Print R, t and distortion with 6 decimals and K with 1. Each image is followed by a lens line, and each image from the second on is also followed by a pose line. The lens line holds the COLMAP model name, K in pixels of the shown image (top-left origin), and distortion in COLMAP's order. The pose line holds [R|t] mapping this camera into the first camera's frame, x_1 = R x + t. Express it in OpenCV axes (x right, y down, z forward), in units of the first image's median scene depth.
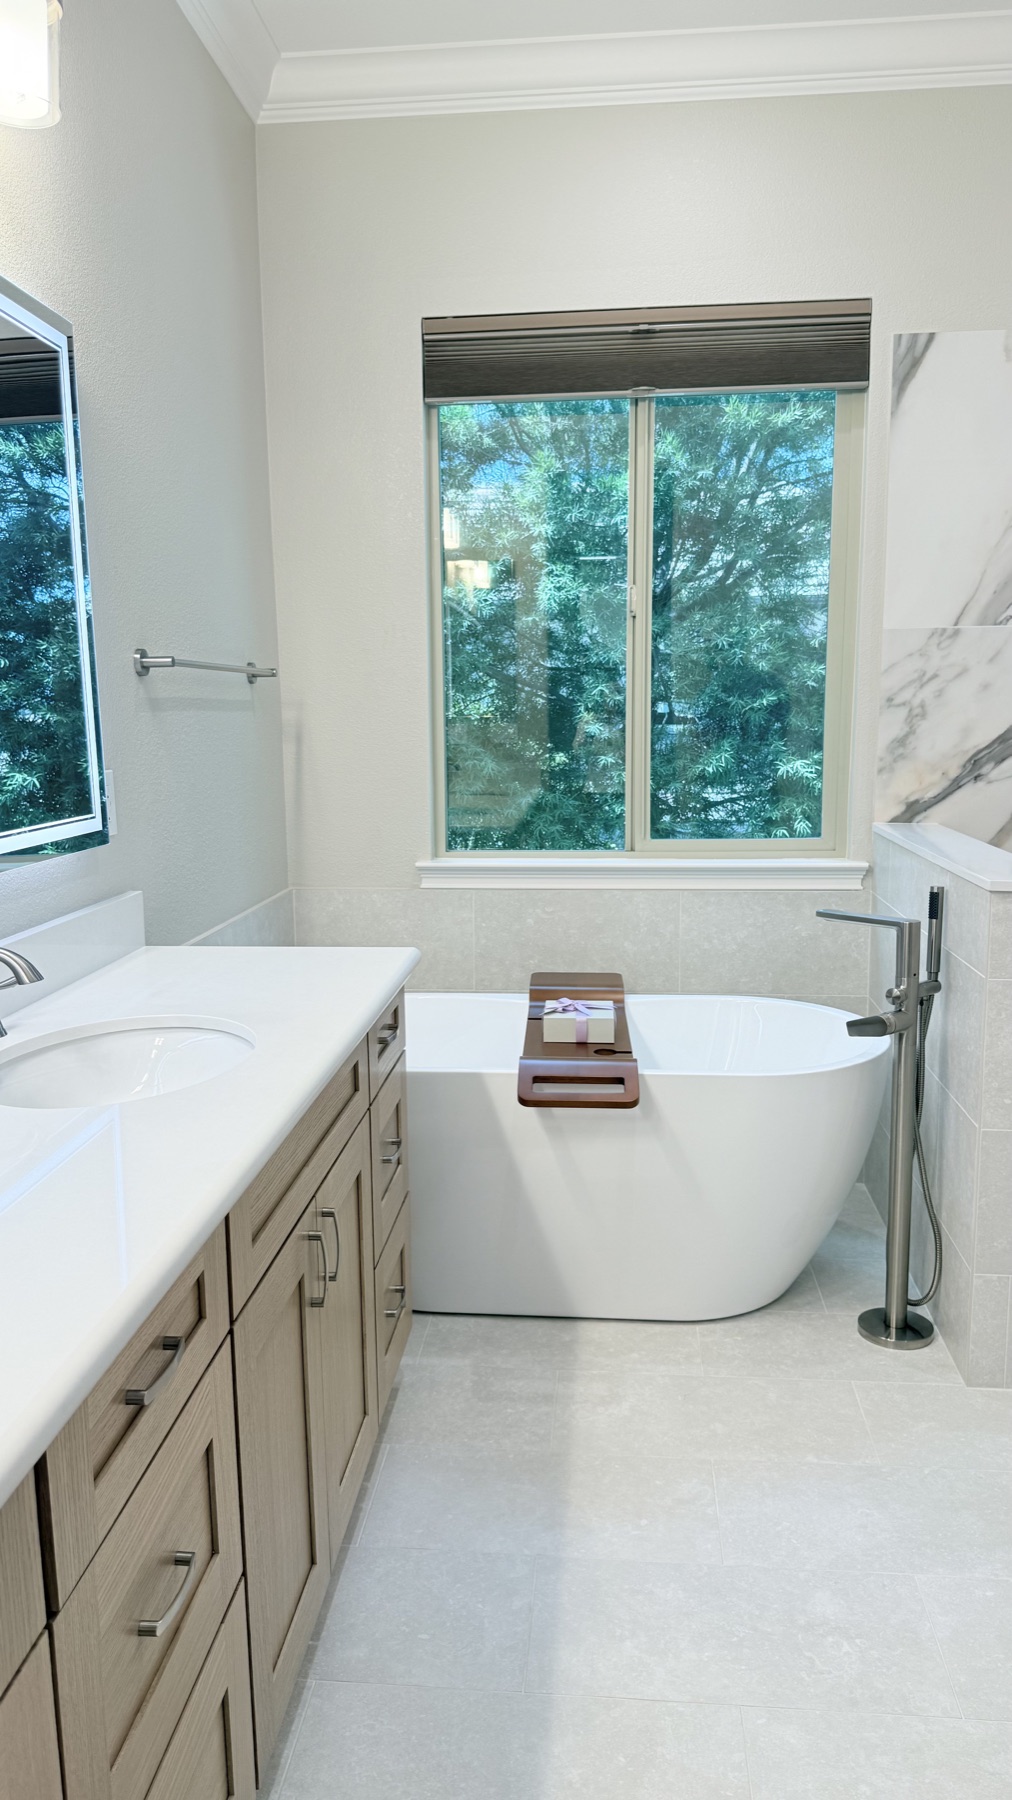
lens RADIAL K [[1278.3, 0, 504.8], [0, 1278.3, 896.5], [0, 0, 1]] dist [0.058769, -0.070654]
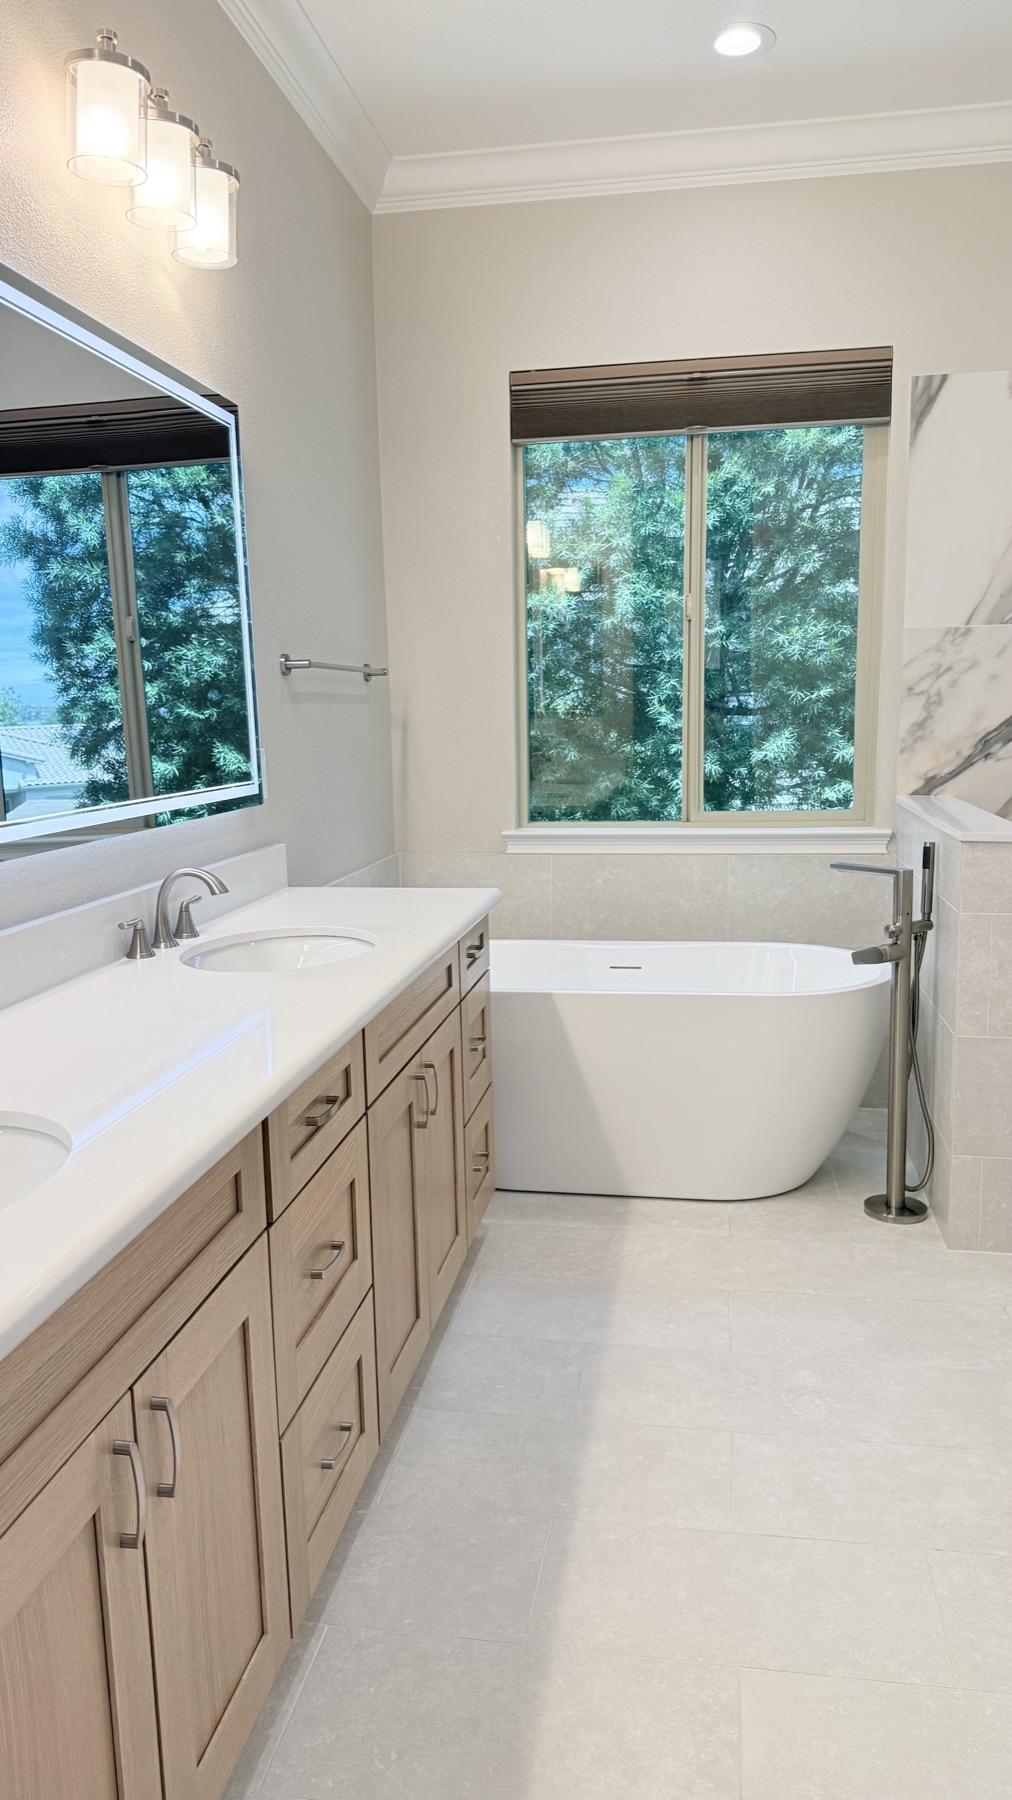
lens RADIAL K [[1278.3, 0, 496.4], [0, 1278.3, 888.8], [0, 0, 1]] dist [0.058769, -0.070654]
pose [[0.996564, 0.003194, -0.082765, 0.025387], [-0.003657, 0.999978, -0.005447, 0.036718], [0.082746, 0.005731, 0.996554, -0.197372]]
